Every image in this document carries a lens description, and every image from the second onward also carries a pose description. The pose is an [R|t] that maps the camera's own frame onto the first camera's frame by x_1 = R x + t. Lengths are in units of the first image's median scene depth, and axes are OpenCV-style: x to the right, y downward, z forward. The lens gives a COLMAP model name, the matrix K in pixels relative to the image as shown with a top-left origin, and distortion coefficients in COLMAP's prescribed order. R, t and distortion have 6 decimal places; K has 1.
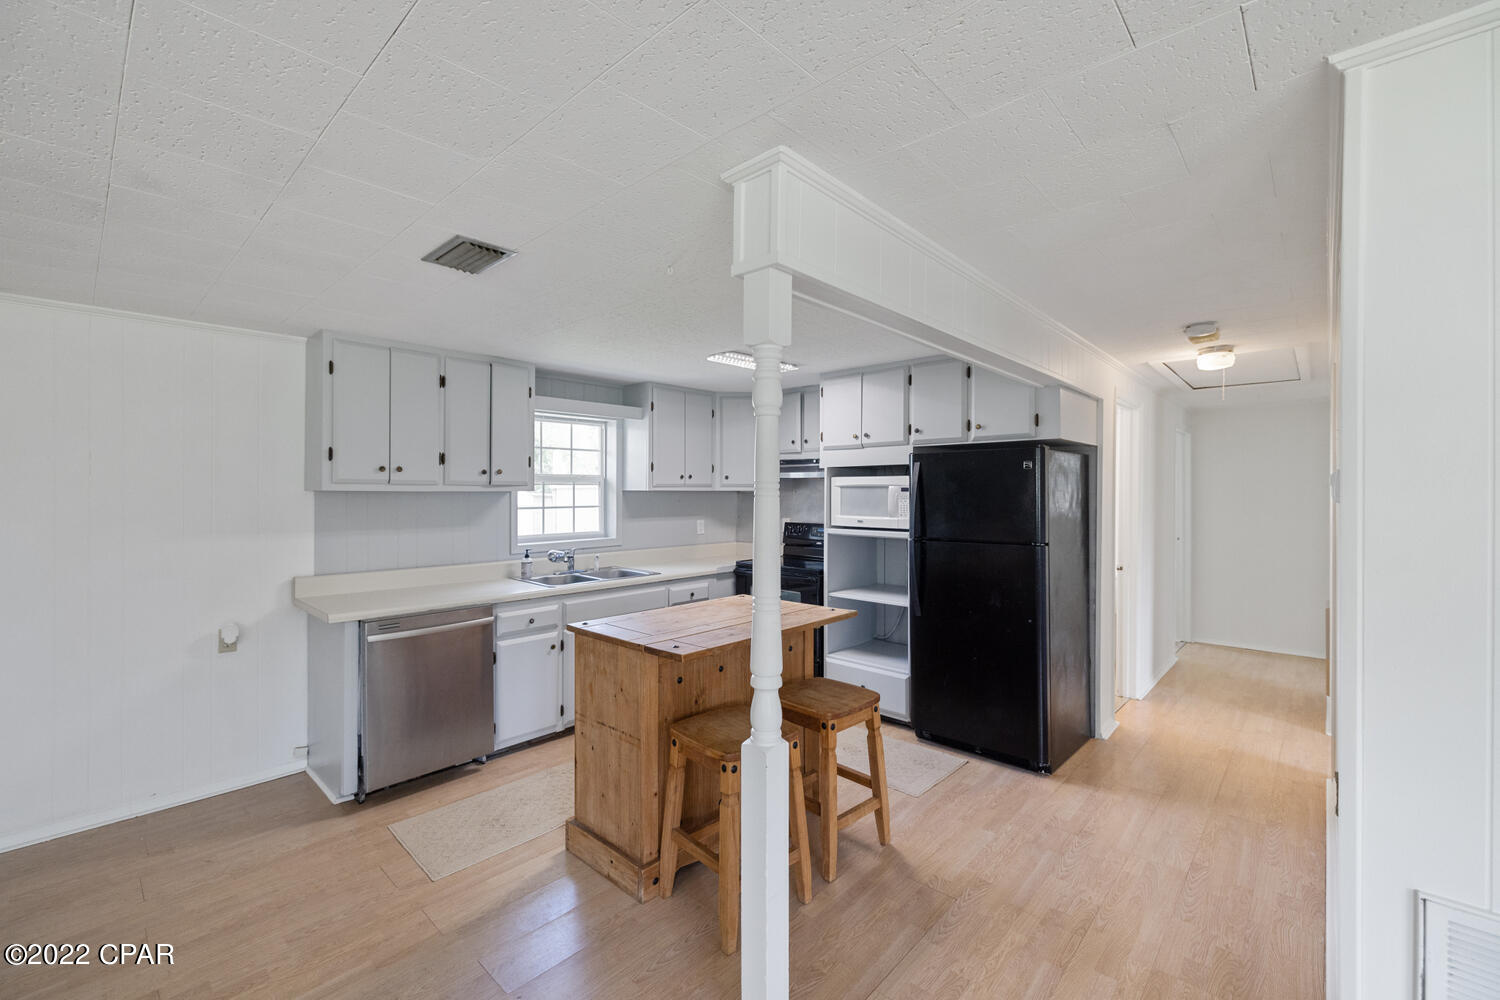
lens RADIAL K [[624.4, 0, 745.2], [0, 624.4, 493.6], [0, 0, 1]] dist [0.001425, 0.000348]
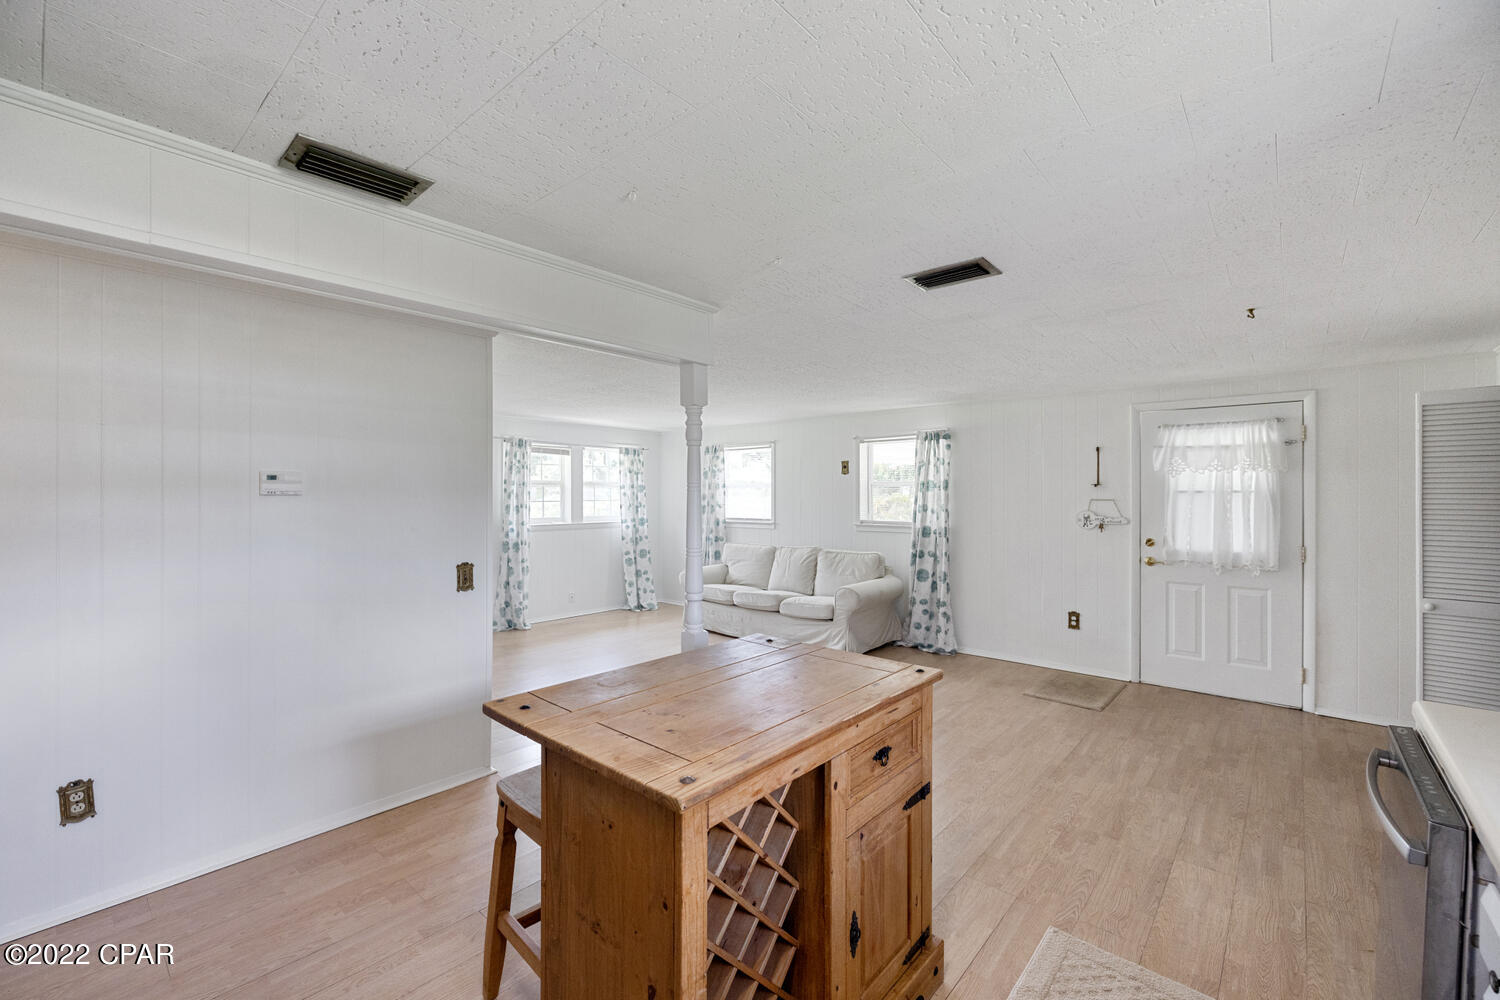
lens RADIAL K [[624.4, 0, 739.3], [0, 624.4, 498.9], [0, 0, 1]] dist [0.001425, 0.000348]
pose [[-0.999679, -0.001725, -0.025268, -0.021290], [-0.002009, 0.999935, 0.011218, 0.002071], [0.025247, 0.011265, -0.999618, 1.203932]]
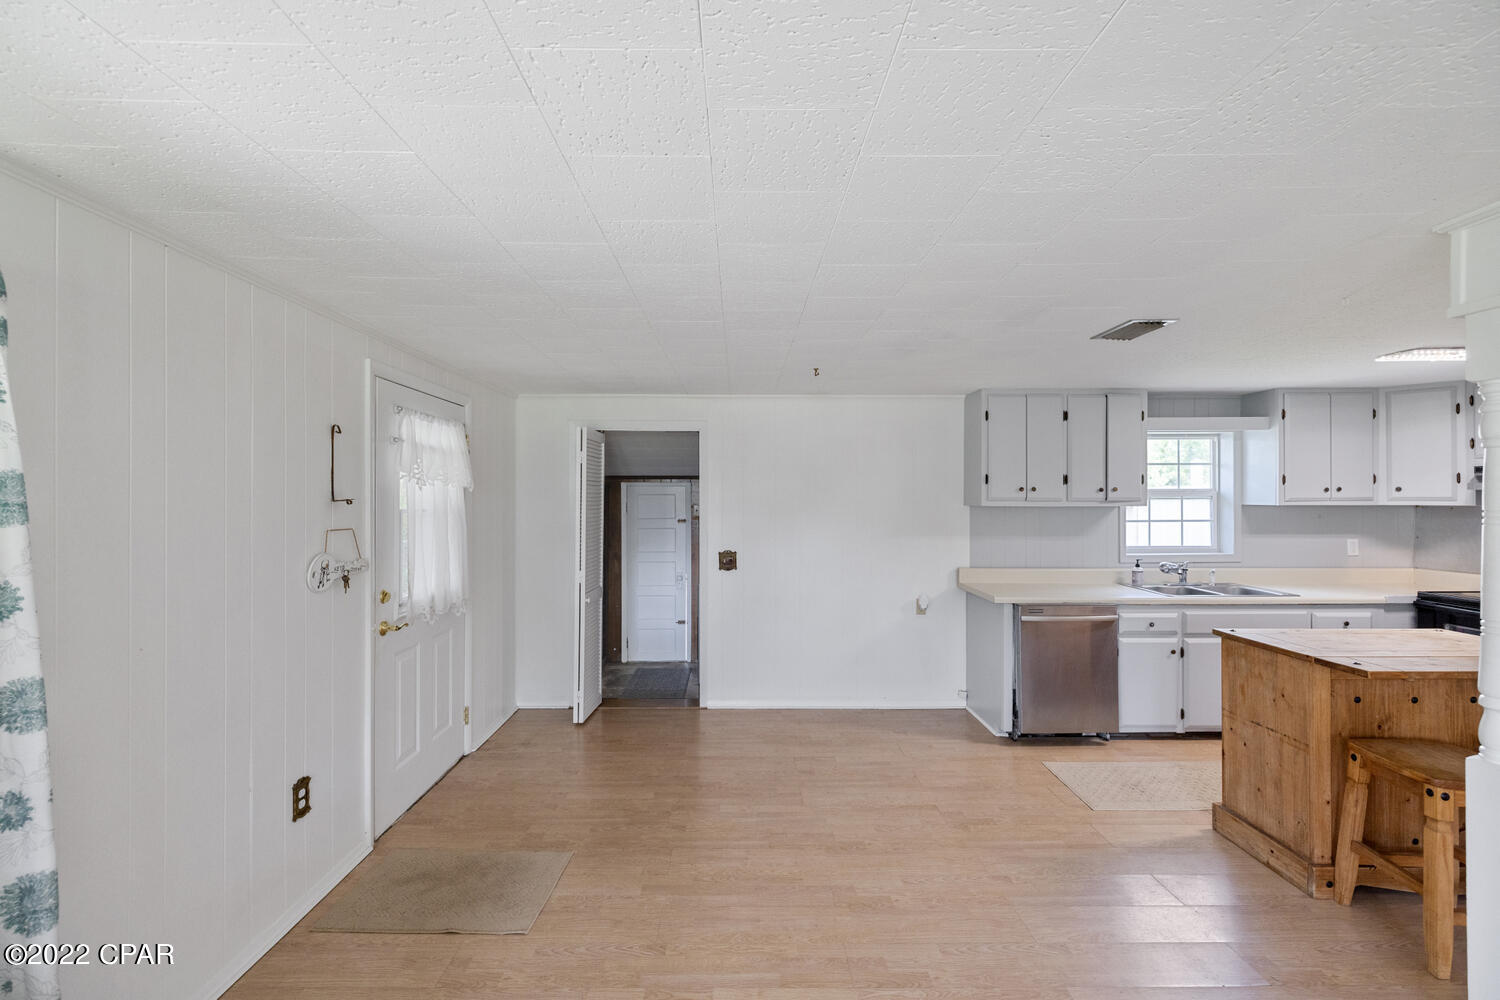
lens RADIAL K [[624.4, 0, 744.5], [0, 624.4, 495.2], [0, 0, 1]] dist [0.001425, 0.000348]
pose [[0.687502, -0.004727, -0.726167, -0.032517], [-0.000608, 0.999975, -0.007086, -0.015714], [0.726182, 0.005313, 0.687482, -0.272201]]
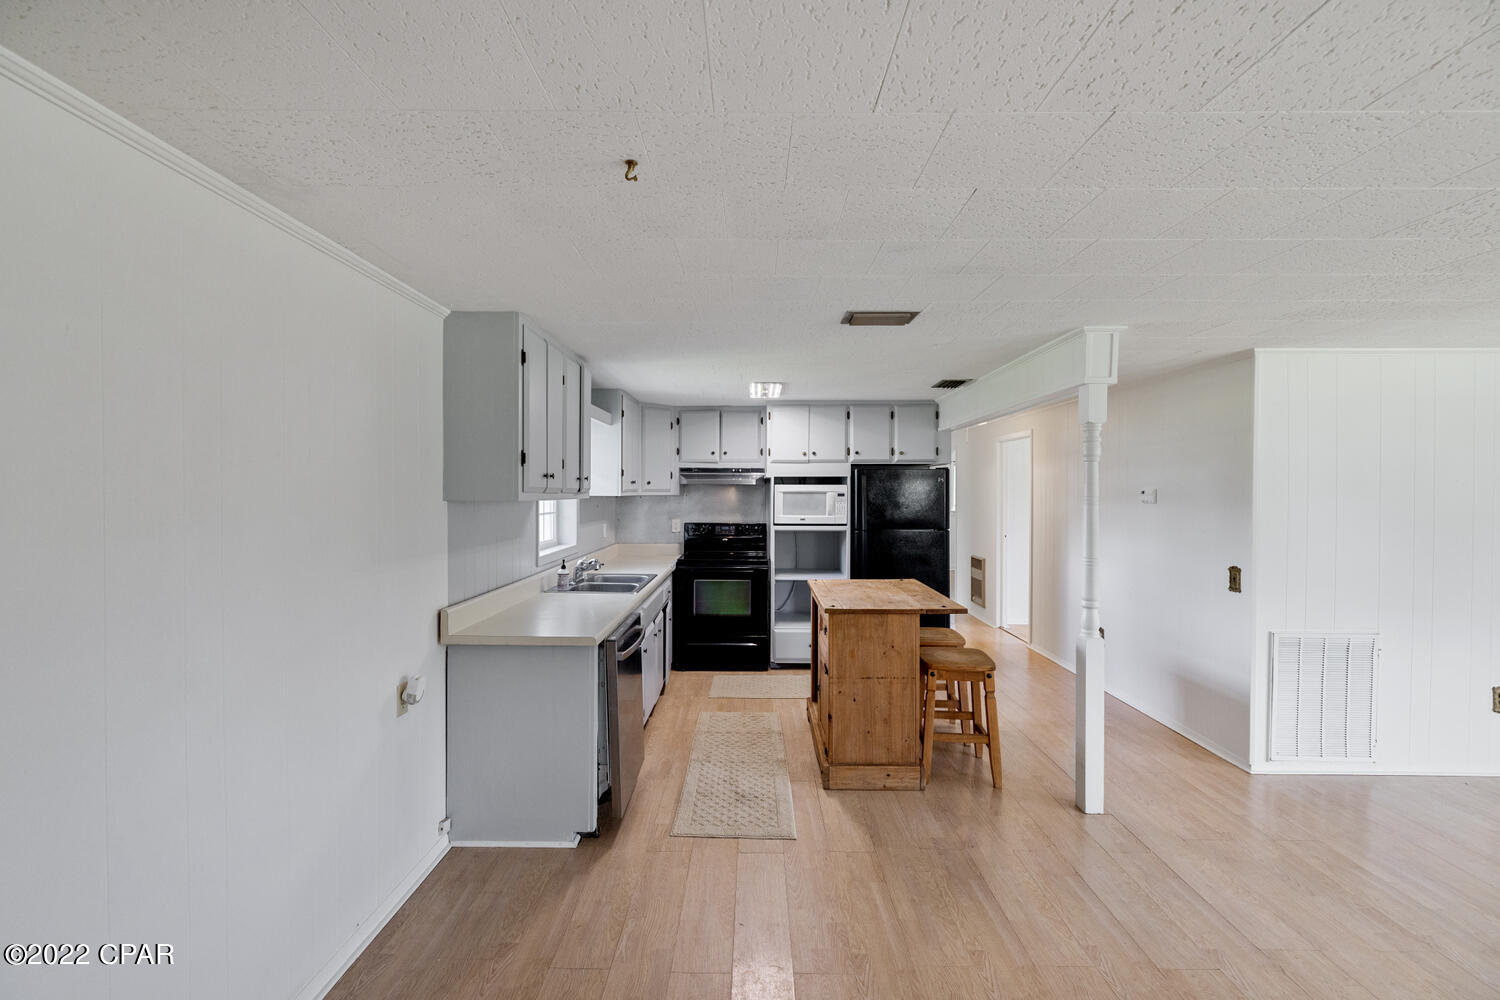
lens RADIAL K [[624.4, 0, 743.4], [0, 624.4, 498.6], [0, 0, 1]] dist [0.001425, 0.000348]
pose [[0.742851, -0.006837, 0.669422, -0.861953], [-0.000295, 0.999944, 0.010539, -0.013597], [-0.669457, -0.008026, 0.742808, 0.137447]]
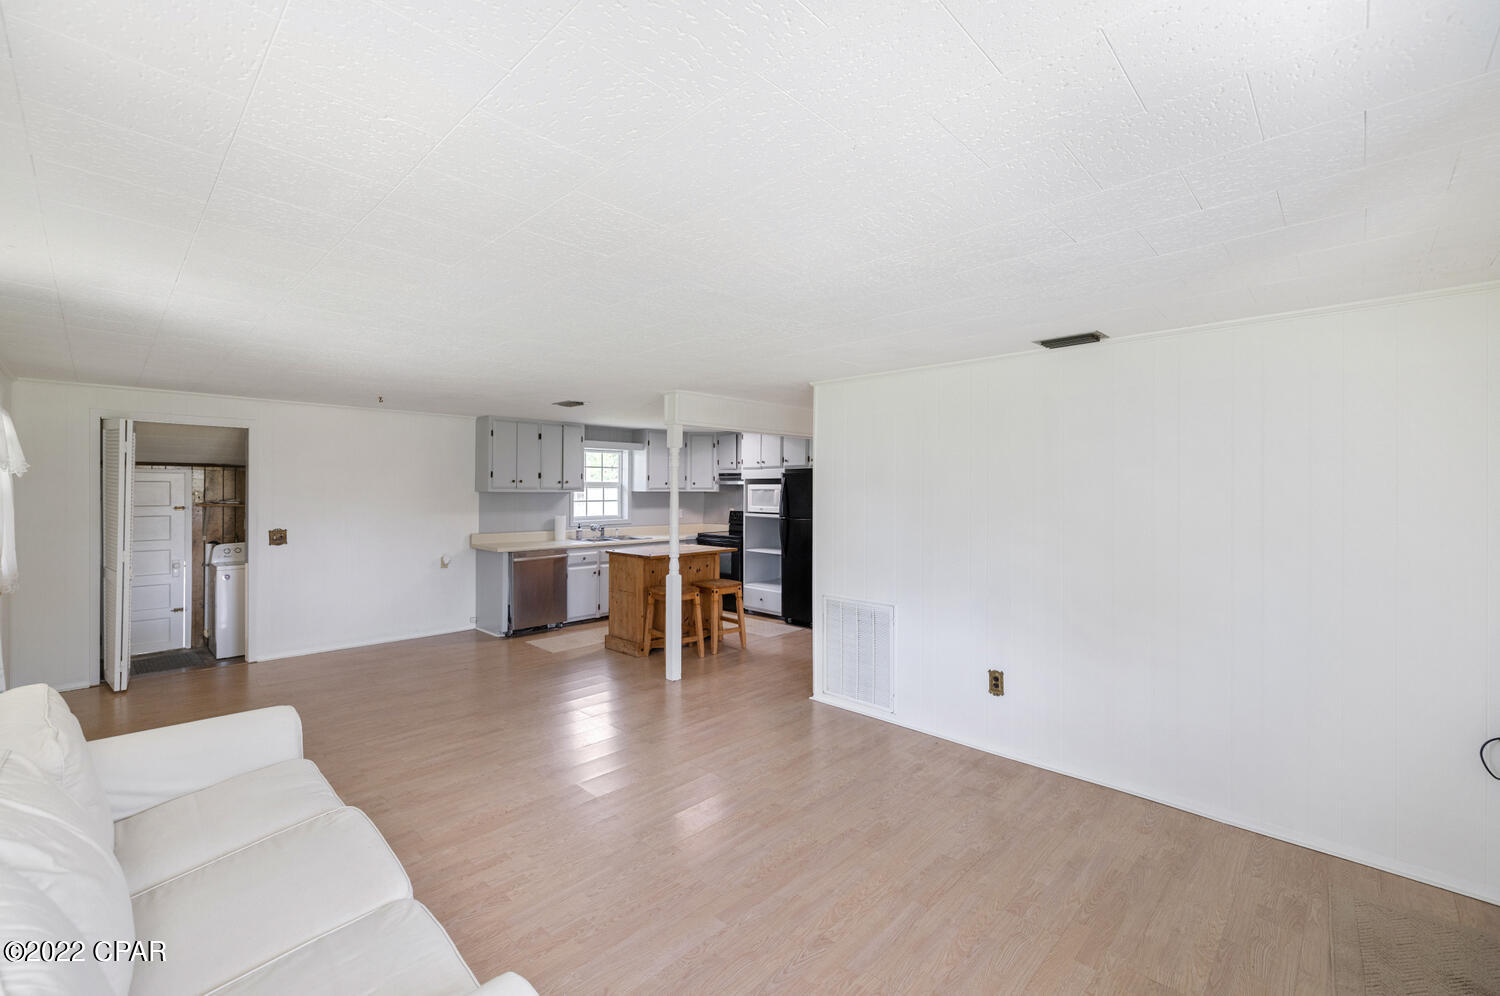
lens RADIAL K [[624.4, 0, 742.3], [0, 624.4, 489.7], [0, 0, 1]] dist [0.001425, 0.000348]
pose [[0.999646, 0.003153, -0.026422, 0.197584], [-0.003196, 0.999994, -0.001591, -0.009705], [0.026417, 0.001674, 0.999650, -0.912481]]
